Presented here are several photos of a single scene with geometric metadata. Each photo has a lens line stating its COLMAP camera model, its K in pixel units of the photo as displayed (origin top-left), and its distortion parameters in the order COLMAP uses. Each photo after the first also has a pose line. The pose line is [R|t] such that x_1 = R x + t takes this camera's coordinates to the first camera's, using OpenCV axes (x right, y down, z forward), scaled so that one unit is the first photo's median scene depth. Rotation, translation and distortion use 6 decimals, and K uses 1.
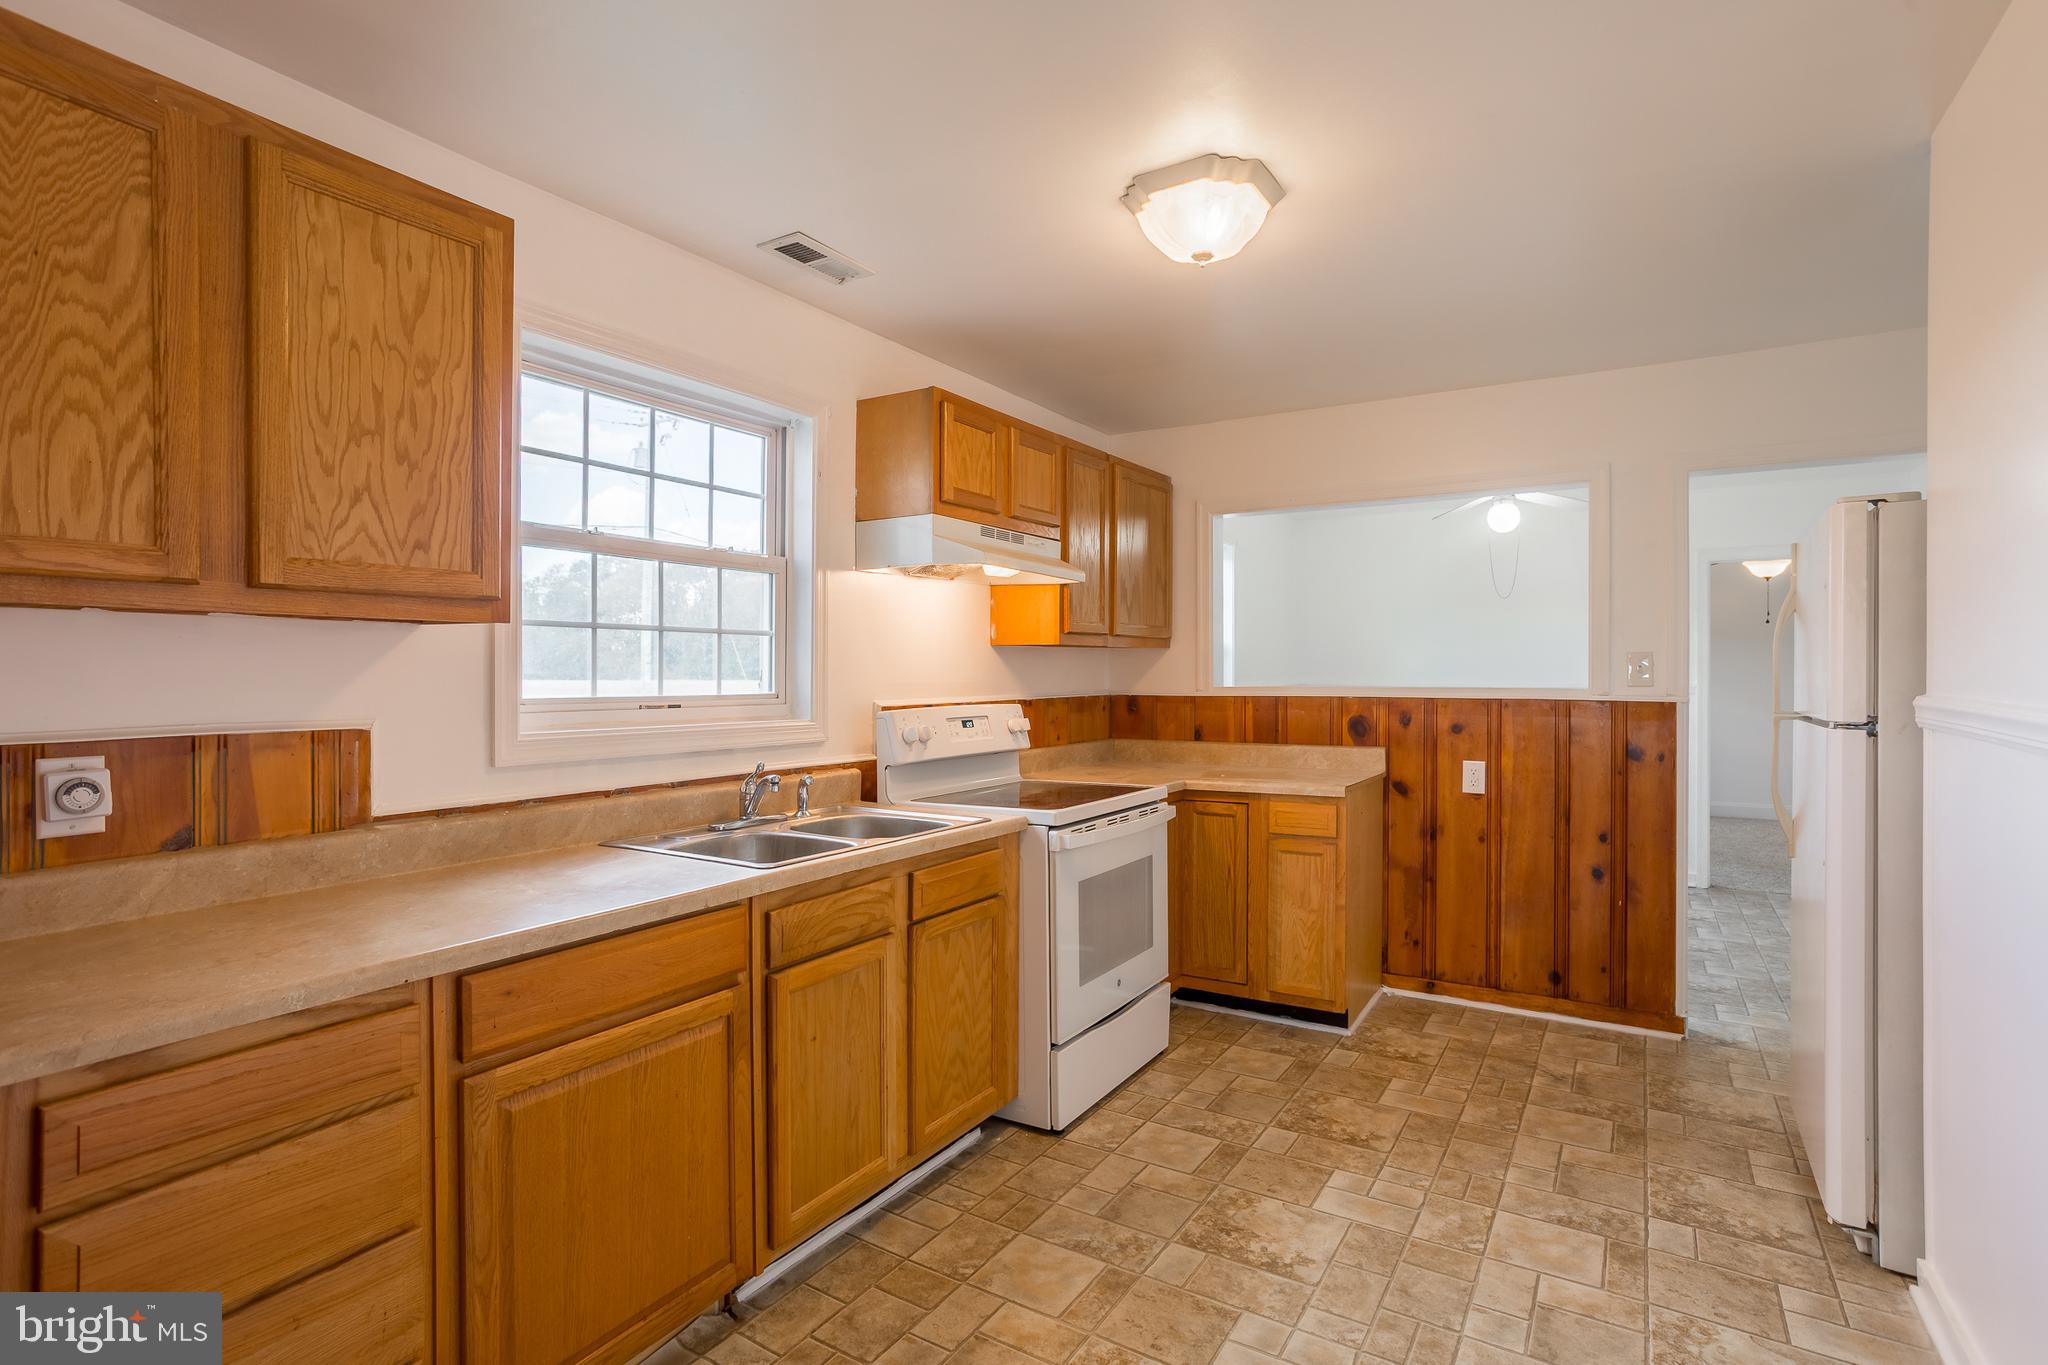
lens RADIAL K [[1005.9, 0, 1021.2], [0, 1005.9, 680.1], [0, 0, 1]] dist [-0.054872, 0.038162]
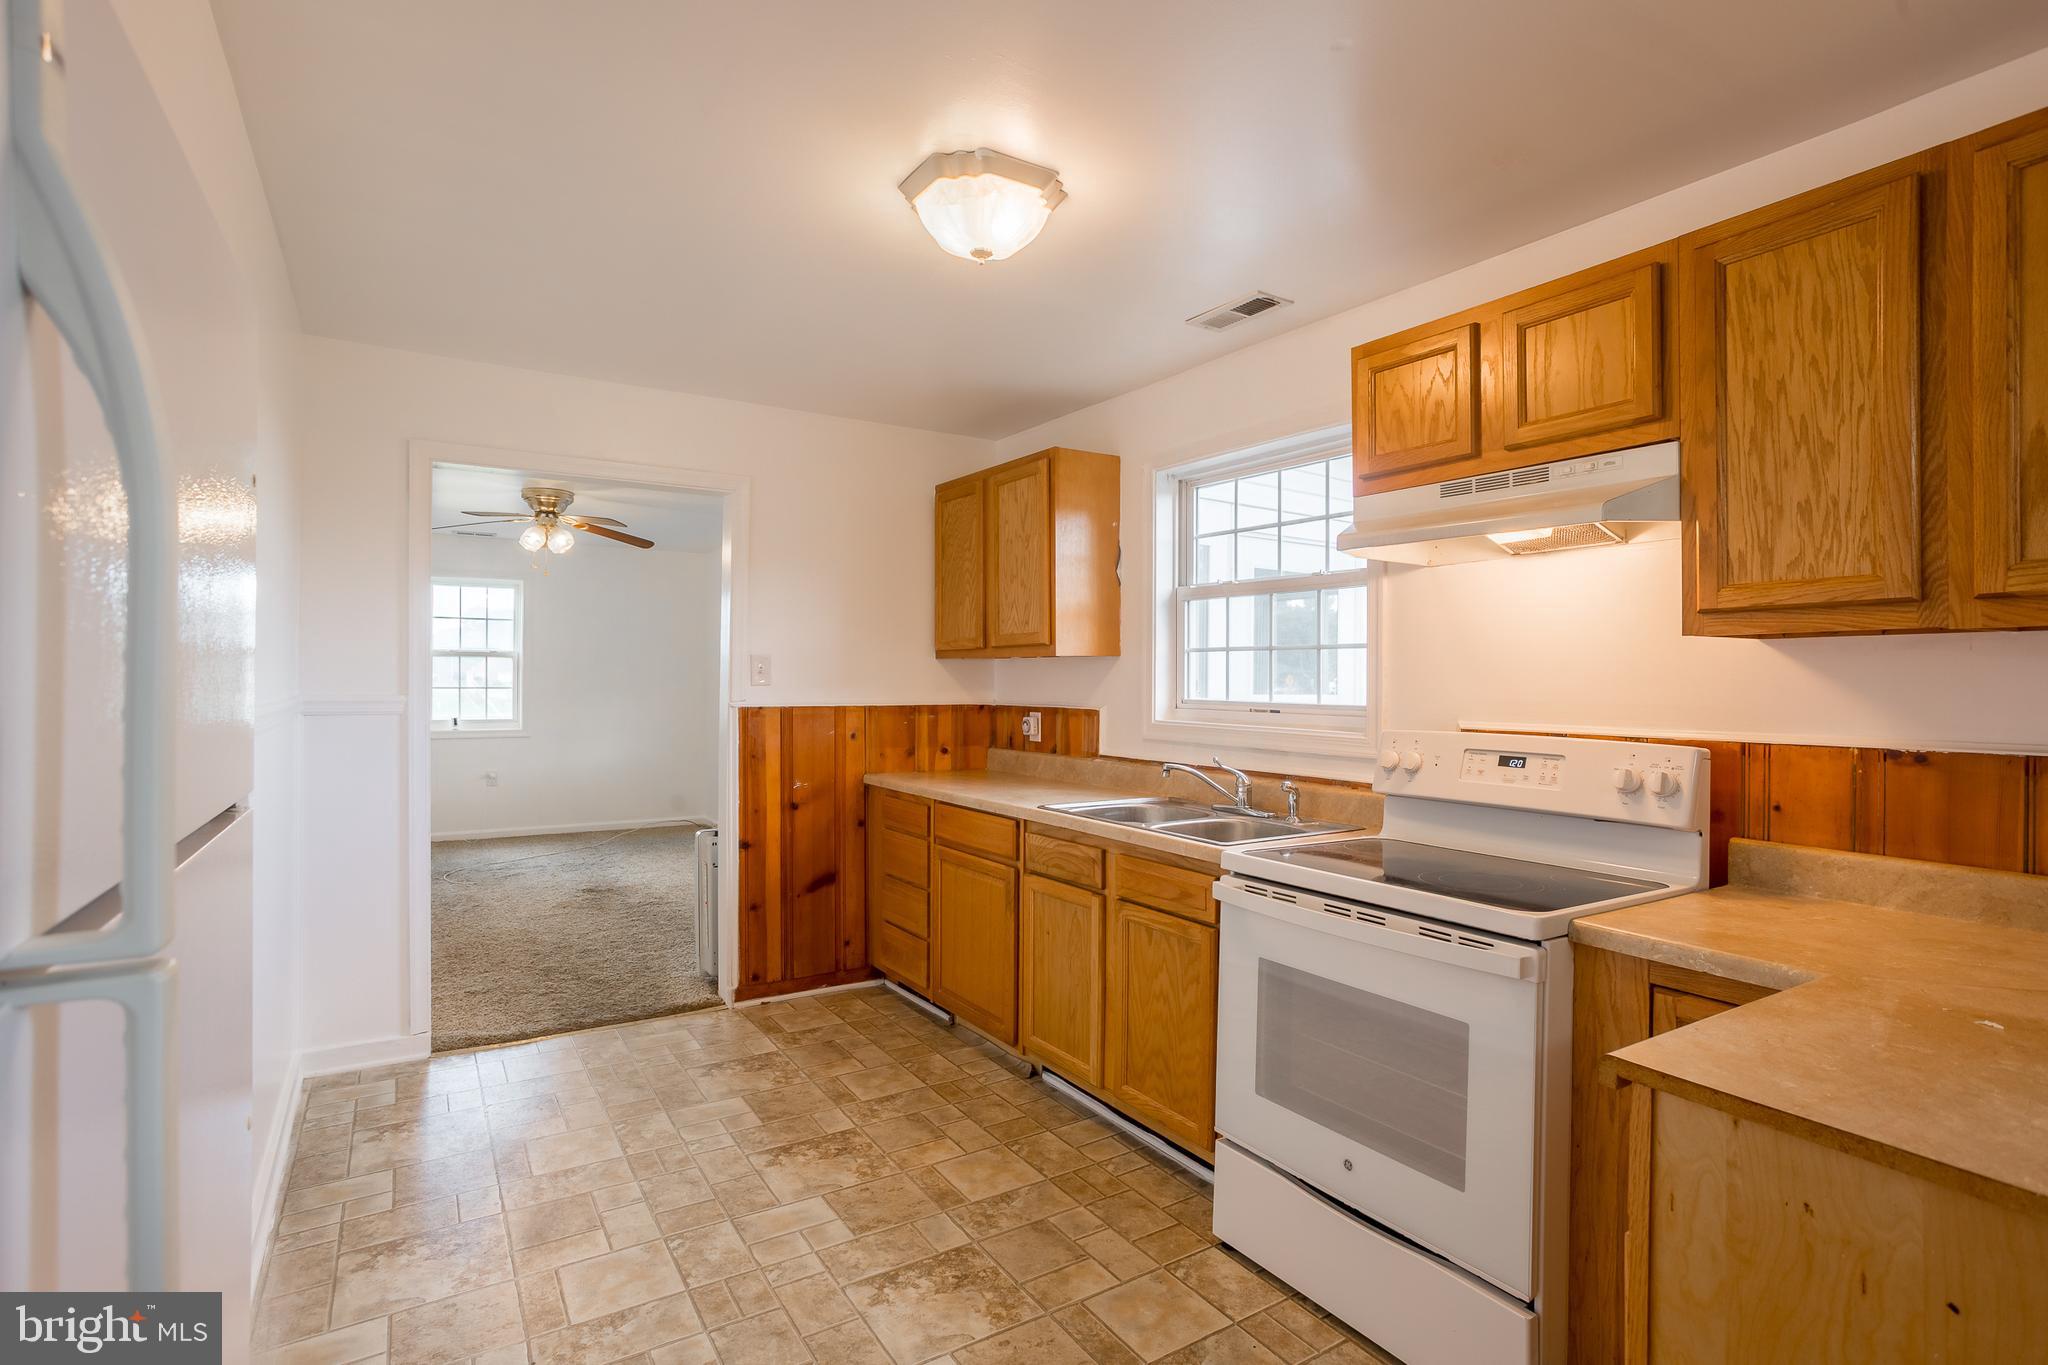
lens RADIAL K [[1005.9, 0, 1021.2], [0, 1005.9, 680.1], [0, 0, 1]] dist [-0.054872, 0.038162]
pose [[-0.435708, 0.000474, -0.900088, 1.054146], [-0.013751, 0.999880, 0.007183, -0.019545], [0.899983, 0.015507, -0.435649, 1.488266]]
